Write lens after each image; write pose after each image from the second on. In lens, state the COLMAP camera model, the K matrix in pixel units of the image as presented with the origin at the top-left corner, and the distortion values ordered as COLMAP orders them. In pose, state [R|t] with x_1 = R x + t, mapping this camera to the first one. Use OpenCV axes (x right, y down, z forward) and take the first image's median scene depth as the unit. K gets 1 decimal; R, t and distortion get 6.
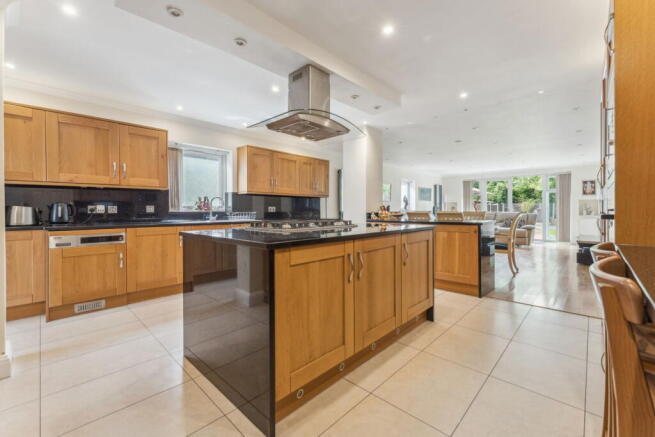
lens RADIAL K [[275.9, 0, 323.6], [0, 275.9, 212.2], [0, 0, 1]] dist [-0.001392, -0.000134]
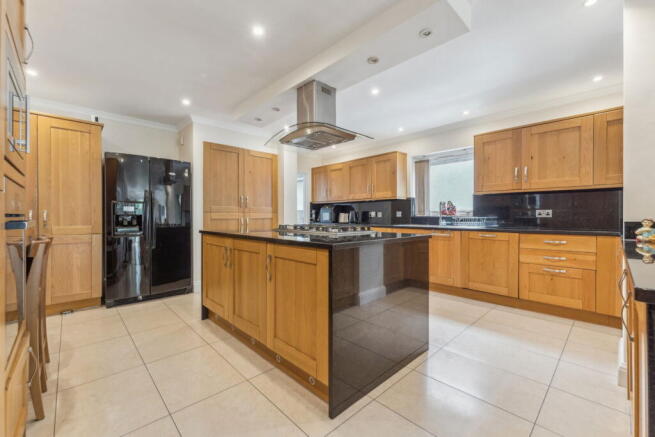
lens RADIAL K [[272.0, 0, 318.6], [0, 272.0, 216.6], [0, 0, 1]] dist [-0.000072, -0.000016]
pose [[-0.056437, 0.005532, -0.998391, 0.763685], [-0.006271, 0.999963, 0.005895, -0.006787], [0.998386, 0.006594, -0.056400, 0.815571]]
